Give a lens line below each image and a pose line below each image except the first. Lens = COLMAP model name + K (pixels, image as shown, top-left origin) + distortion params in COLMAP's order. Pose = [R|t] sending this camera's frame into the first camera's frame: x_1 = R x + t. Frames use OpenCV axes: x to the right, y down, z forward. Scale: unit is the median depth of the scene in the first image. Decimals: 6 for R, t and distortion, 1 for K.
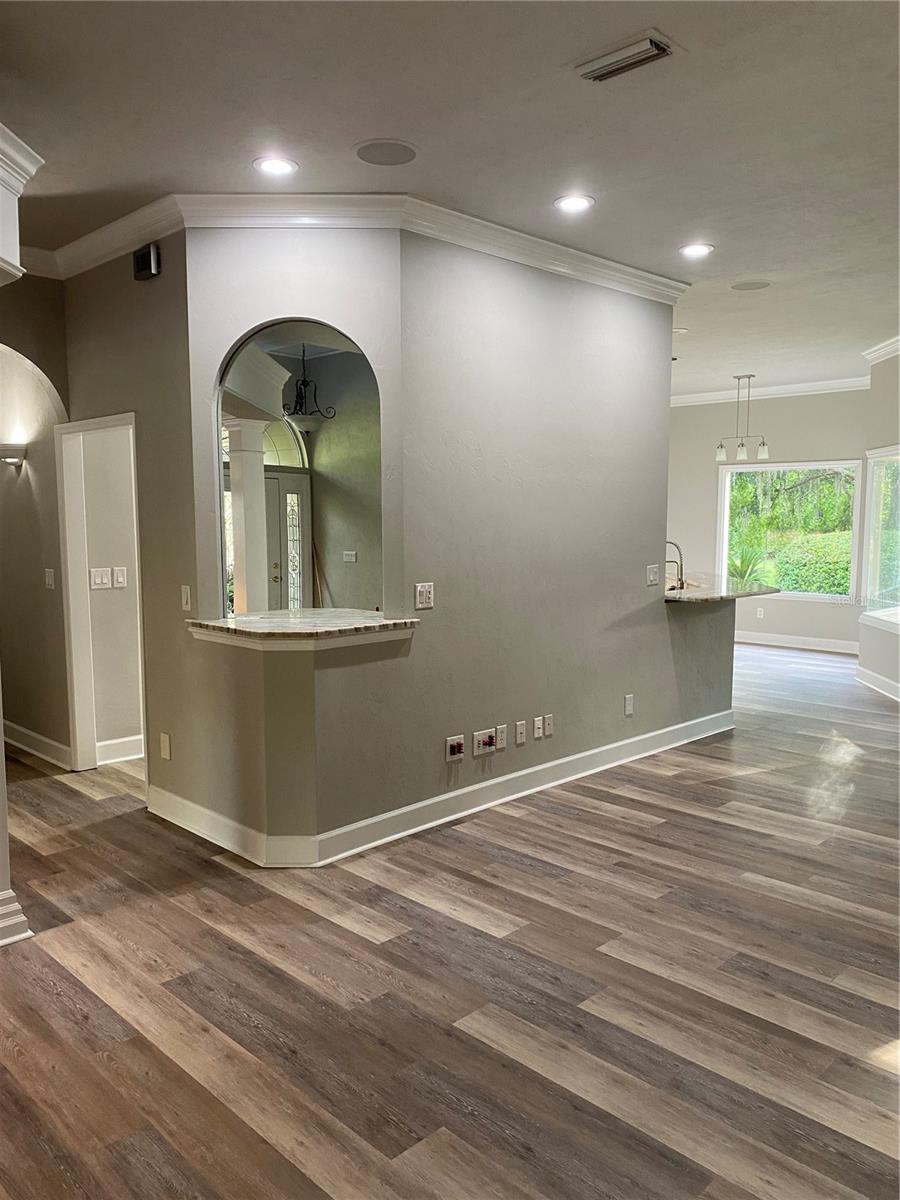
lens RADIAL K [[914.4, 0, 453.6], [0, 914.4, 591.1], [0, 0, 1]] dist [0.039558, -0.035957]
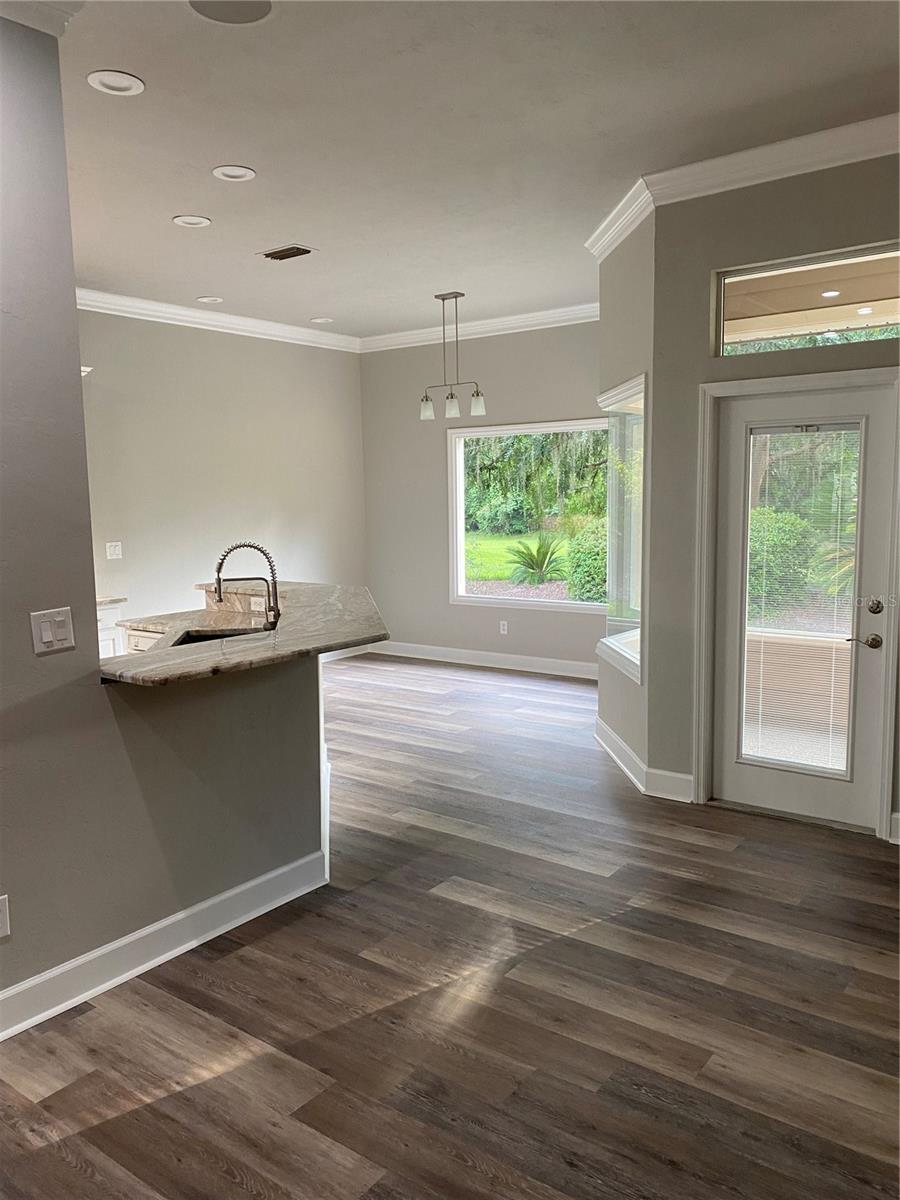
lens RADIAL K [[914.4, 0, 453.0], [0, 914.4, 613.2], [0, 0, 1]] dist [0.039558, -0.035957]
pose [[0.988266, -0.034962, 0.148688, 0.469790], [0.028845, 0.998654, 0.043095, -0.054357], [-0.149995, -0.038300, 0.987945, 0.692826]]
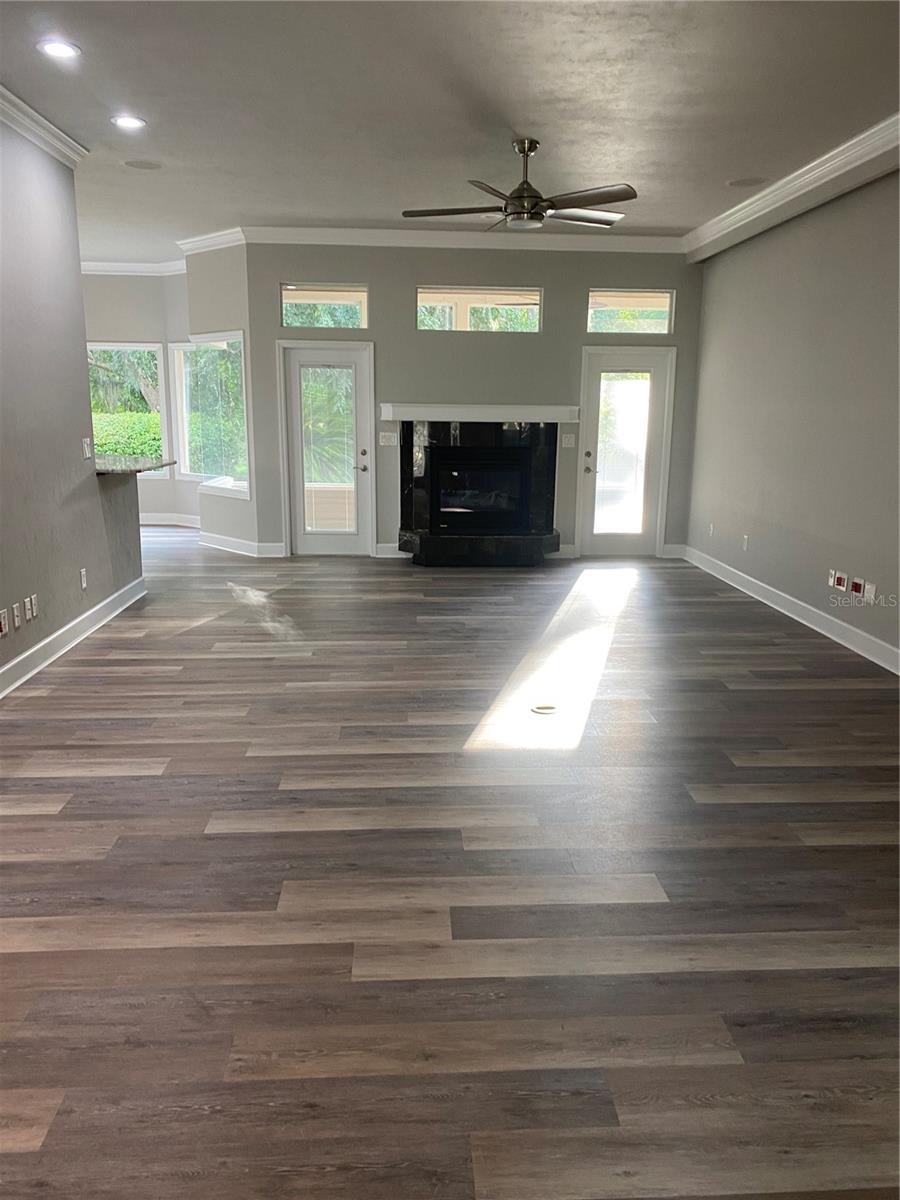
lens RADIAL K [[914.4, 0, 458.8], [0, 914.4, 601.9], [0, 0, 1]] dist [0.039558, -0.035957]
pose [[0.661327, -0.149800, 0.734988, -0.377011], [0.055216, 0.986919, 0.151466, 0.024559], [-0.748063, -0.059585, 0.660947, 0.024993]]
